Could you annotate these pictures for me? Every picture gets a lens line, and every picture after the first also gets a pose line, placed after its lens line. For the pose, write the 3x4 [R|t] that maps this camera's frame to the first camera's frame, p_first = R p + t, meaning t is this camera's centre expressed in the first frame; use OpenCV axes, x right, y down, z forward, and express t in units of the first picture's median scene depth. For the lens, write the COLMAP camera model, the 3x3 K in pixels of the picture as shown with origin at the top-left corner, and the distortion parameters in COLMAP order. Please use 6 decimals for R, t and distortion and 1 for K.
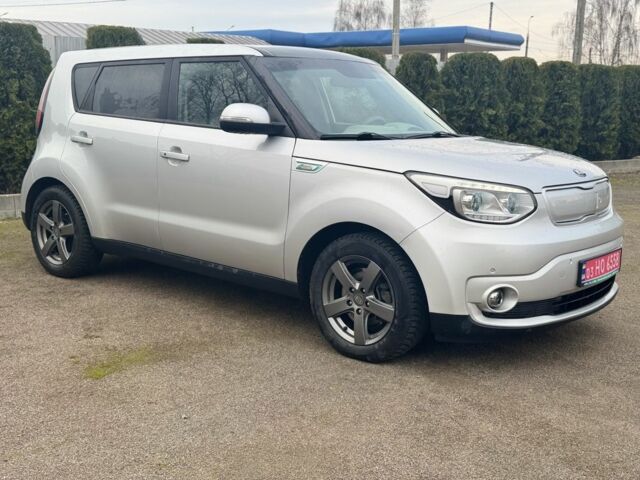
lens RADIAL K [[764.4, 0, 320.0], [0, 764.4, 240.0], [0, 0, 1]] dist [0.166984, -0.361252]
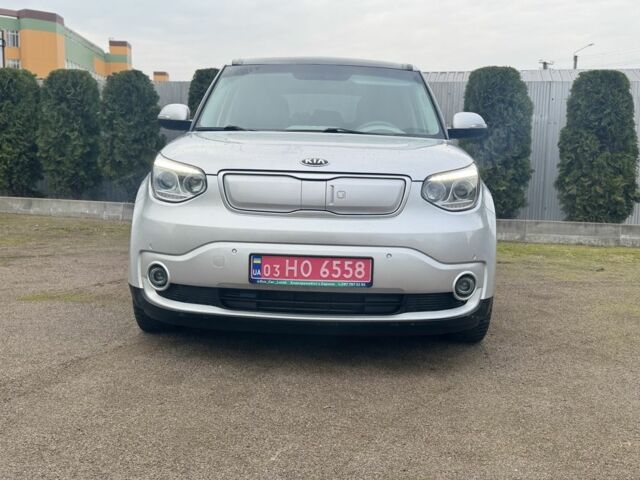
lens RADIAL K [[764.4, 0, 320.0], [0, 764.4, 240.0], [0, 0, 1]] dist [0.166984, -0.361252]
pose [[0.635139, 0.086578, -0.767530, 1.086481], [-0.149839, 0.988632, -0.012475, 0.010630], [0.757724, 0.122930, 0.640892, 0.496026]]
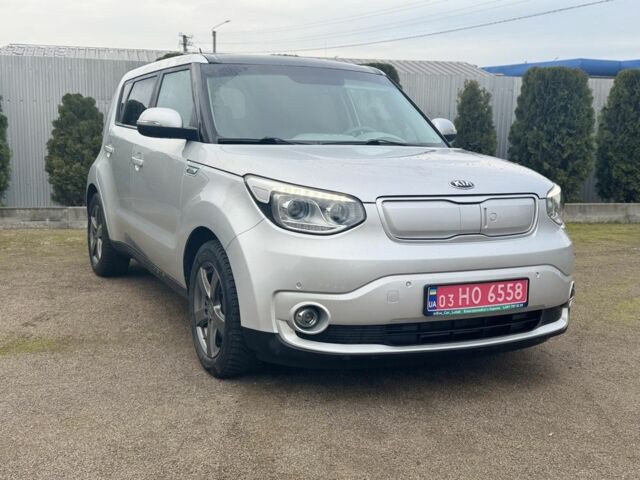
lens RADIAL K [[764.4, 0, 320.0], [0, 764.4, 240.0], [0, 0, 1]] dist [0.166984, -0.361252]
pose [[0.919389, 0.056751, -0.389234, 0.562867], [-0.073367, 0.996914, -0.027942, 0.009747], [0.386447, 0.054247, 0.920715, 0.178237]]
